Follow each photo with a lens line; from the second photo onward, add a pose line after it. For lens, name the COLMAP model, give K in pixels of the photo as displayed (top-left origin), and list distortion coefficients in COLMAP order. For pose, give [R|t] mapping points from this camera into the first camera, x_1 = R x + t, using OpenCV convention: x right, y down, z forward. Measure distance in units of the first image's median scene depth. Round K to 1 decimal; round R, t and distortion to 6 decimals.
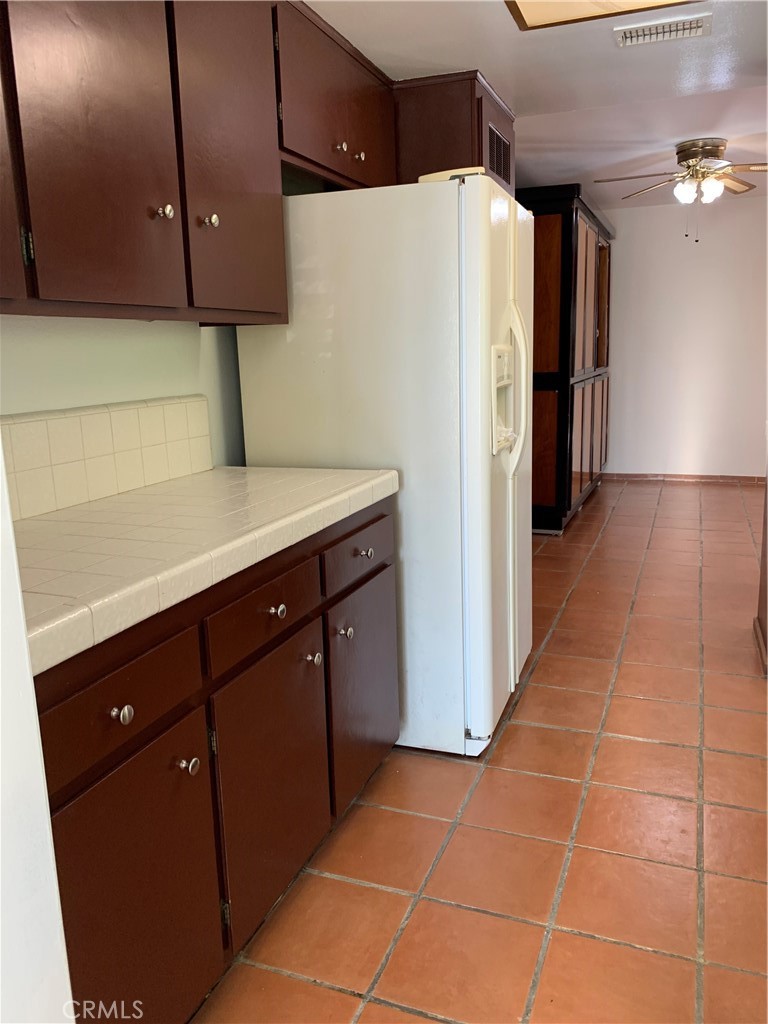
lens RADIAL K [[778.2, 0, 384.0], [0, 778.2, 512.0], [0, 0, 1]] dist [0.072458, -0.122912]
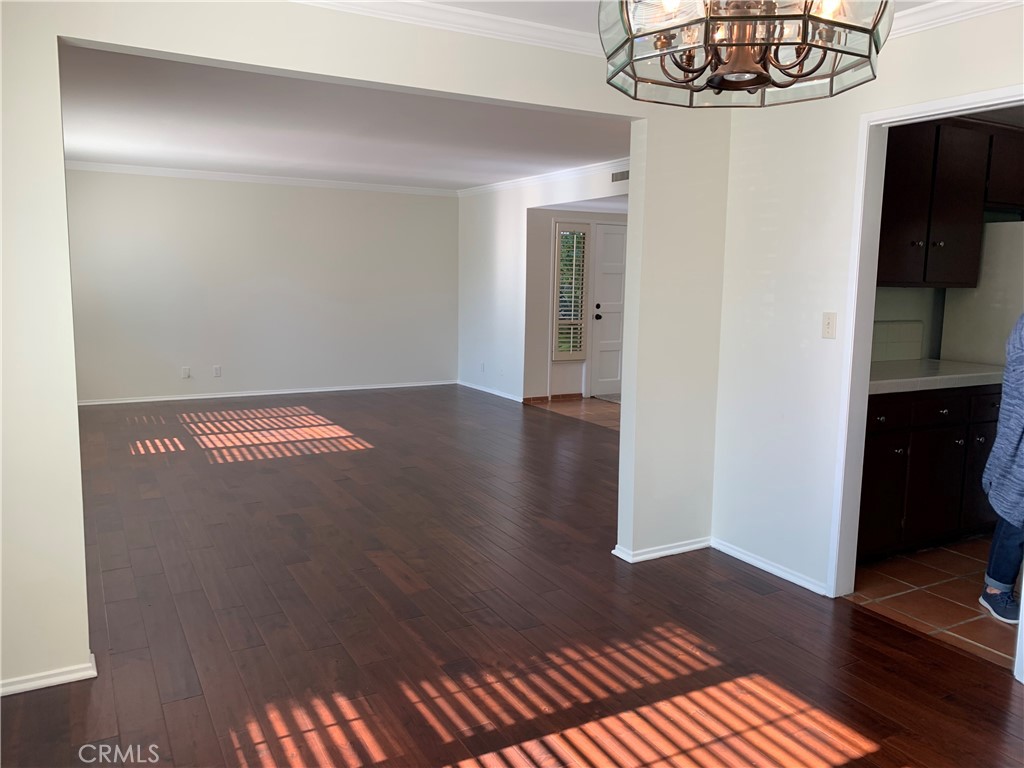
lens RADIAL K [[781.5, 0, 534.2], [0, 781.5, 381.1], [0, 0, 1]] dist [0.066805, -0.139981]
pose [[0.790995, 0.118596, -0.600218, 0.226840], [-0.155284, 0.987825, -0.009459, 0.188174], [0.591788, 0.100686, 0.799781, -1.262492]]
